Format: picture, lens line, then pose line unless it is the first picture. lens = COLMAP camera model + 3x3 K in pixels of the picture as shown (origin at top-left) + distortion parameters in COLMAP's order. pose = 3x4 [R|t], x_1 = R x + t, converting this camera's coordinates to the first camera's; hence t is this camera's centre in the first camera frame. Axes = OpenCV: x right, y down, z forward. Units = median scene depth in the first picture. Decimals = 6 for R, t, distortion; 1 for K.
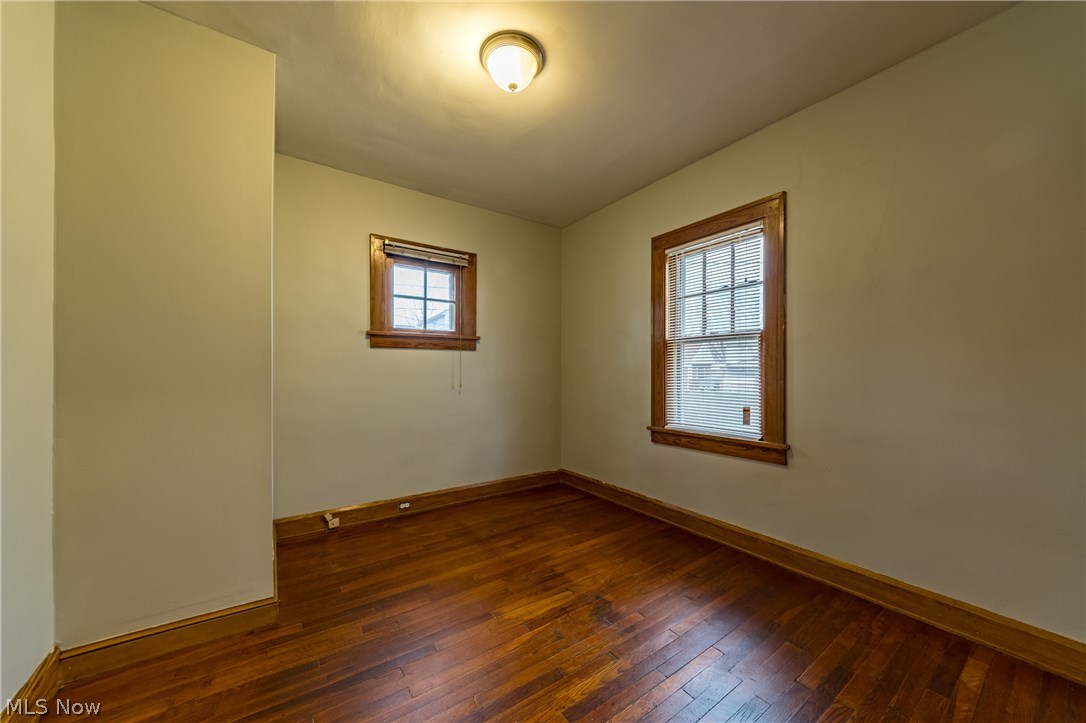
lens RADIAL K [[389.8, 0, 539.9], [0, 389.8, 371.9], [0, 0, 1]] dist [0.001540, 0.000008]
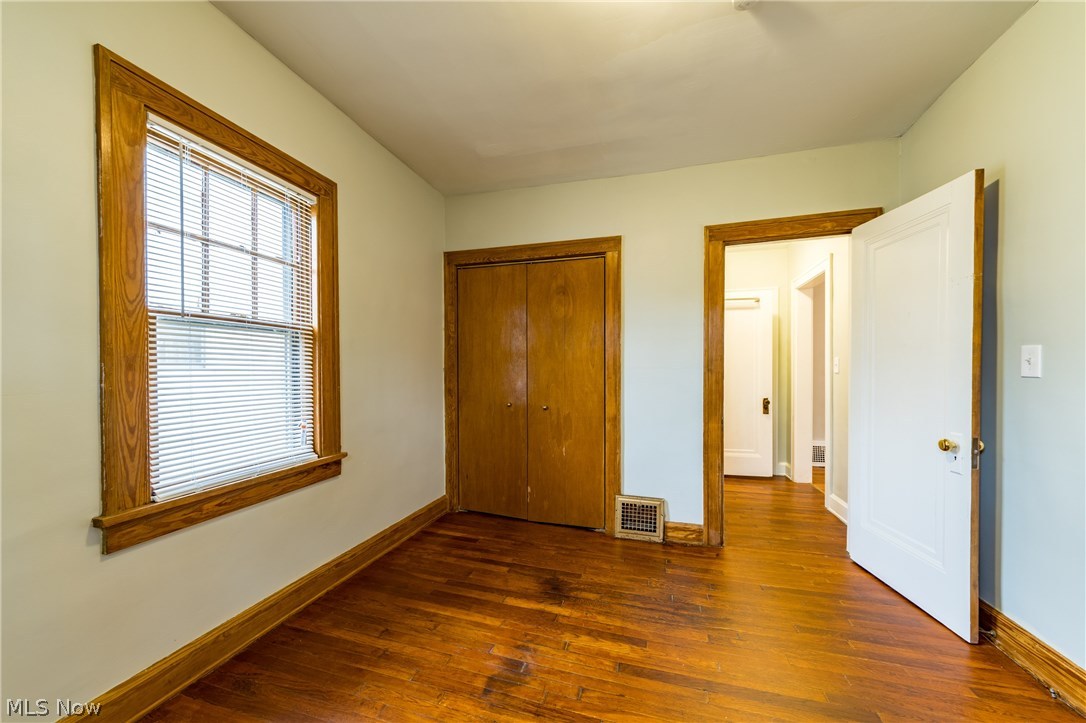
lens RADIAL K [[390.8, 0, 544.1], [0, 390.8, 371.9], [0, 0, 1]] dist [-0.002811, -0.000075]
pose [[-0.638559, -0.002823, 0.769568, -0.419198], [0.001070, 0.999989, 0.004557, -0.014208], [-0.769572, 0.003733, -0.638549, 1.227620]]
